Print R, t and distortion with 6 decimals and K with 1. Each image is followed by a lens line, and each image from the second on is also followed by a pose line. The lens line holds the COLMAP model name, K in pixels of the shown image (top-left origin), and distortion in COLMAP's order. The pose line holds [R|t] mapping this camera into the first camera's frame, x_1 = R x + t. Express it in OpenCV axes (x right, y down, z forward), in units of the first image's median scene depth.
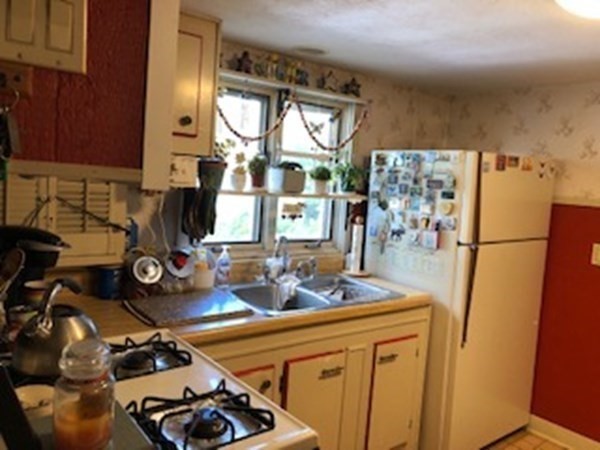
lens RADIAL K [[489.9, 0, 300.0], [0, 489.9, 225.0], [0, 0, 1]] dist [0.098558, -0.002073]
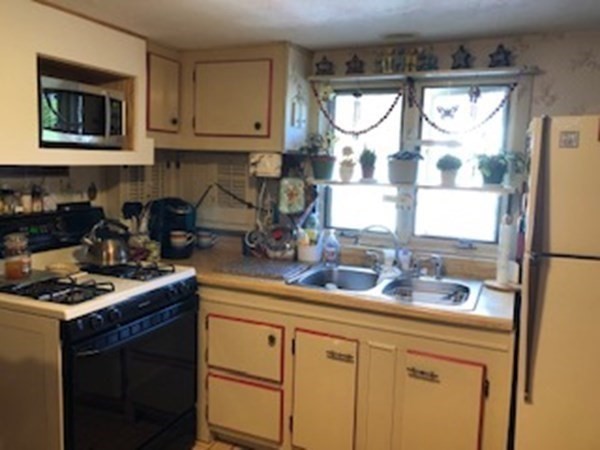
lens RADIAL K [[489.9, 0, 300.0], [0, 489.9, 225.0], [0, 0, 1]] dist [0.098558, -0.002073]
pose [[0.481336, 0.074090, -0.873399, 0.802918], [-0.076537, 0.996168, 0.042325, -0.010161], [0.873188, 0.046475, 0.485162, 0.370799]]
